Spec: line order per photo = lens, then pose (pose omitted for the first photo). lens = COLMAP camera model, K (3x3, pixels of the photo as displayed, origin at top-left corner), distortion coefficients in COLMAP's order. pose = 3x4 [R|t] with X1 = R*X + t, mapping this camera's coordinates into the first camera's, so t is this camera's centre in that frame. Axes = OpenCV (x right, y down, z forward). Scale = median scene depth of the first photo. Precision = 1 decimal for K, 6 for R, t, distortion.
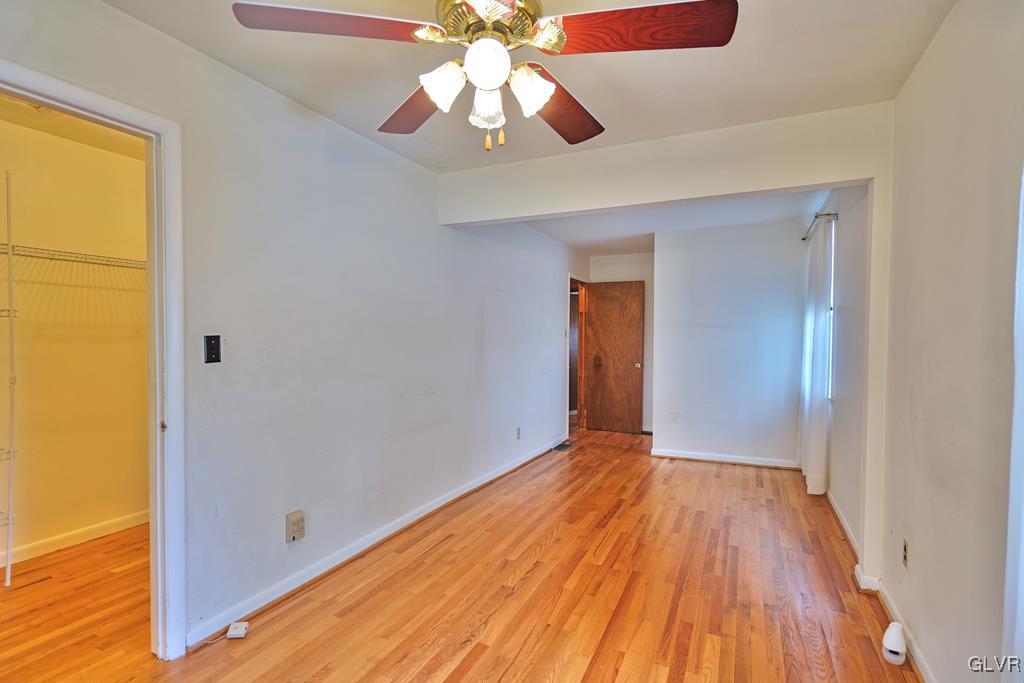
lens RADIAL K [[482.9, 0, 512.0], [0, 482.9, 341.5], [0, 0, 1]] dist [0.002168, 0.001622]
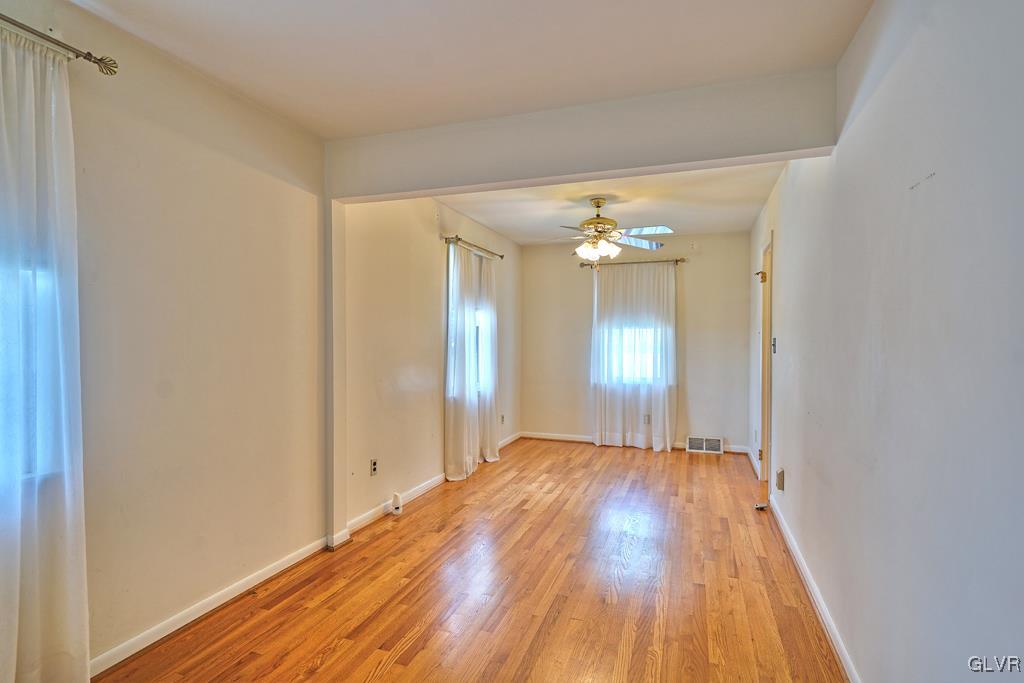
lens RADIAL K [[524.5, 0, 512.0], [0, 524.5, 341.5], [0, 0, 1]] dist [0.002810, 0.000455]
pose [[-0.994427, -0.005785, -0.105271, 0.306610], [-0.008427, 0.999660, 0.024666, -0.019326], [0.105092, 0.025416, -0.994138, 1.595355]]
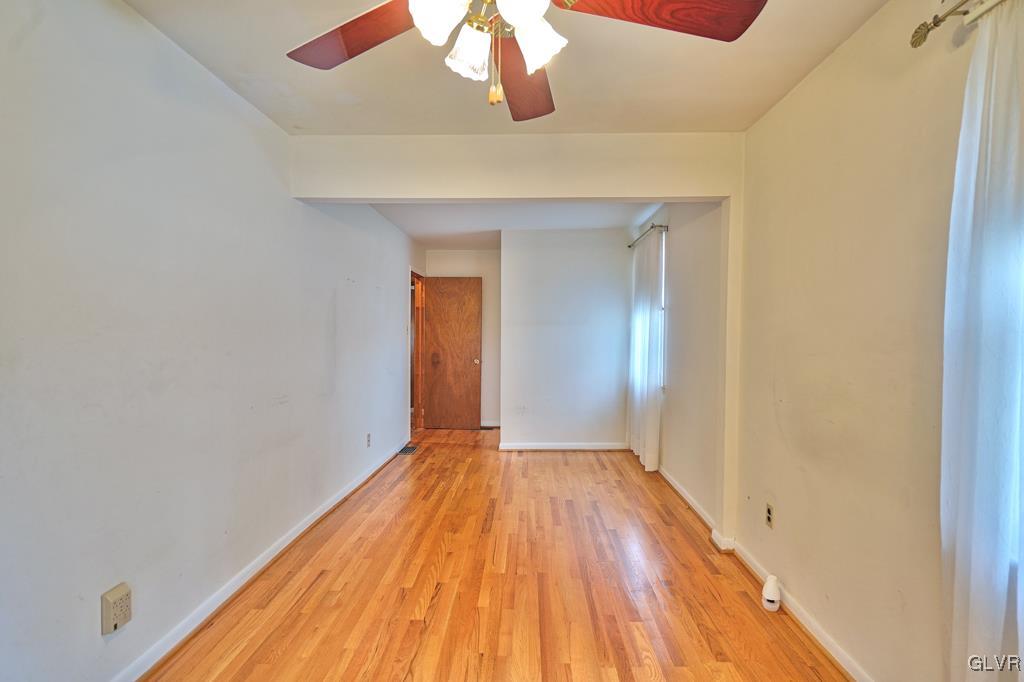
lens RADIAL K [[482.9, 0, 512.0], [0, 482.9, 341.0], [0, 0, 1]] dist [0.002168, 0.001622]
pose [[0.917478, -0.007613, 0.397713, -0.134473], [0.004666, 0.999954, 0.008377, -0.001947], [-0.397759, -0.005830, 0.917472, 0.093672]]
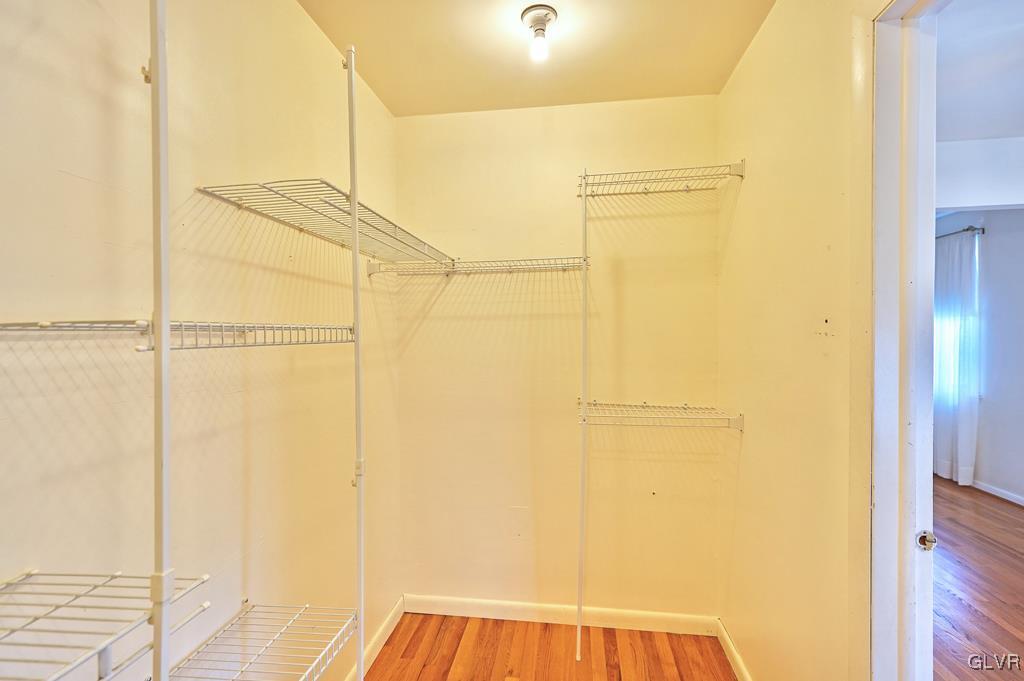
lens RADIAL K [[482.9, 0, 512.0], [0, 482.9, 340.5], [0, 0, 1]] dist [0.002168, 0.001622]
pose [[0.947982, -0.017593, 0.317838, -0.733794], [0.020243, 0.999782, -0.005037, -0.028740], [-0.317680, 0.011209, 0.948132, 0.312086]]
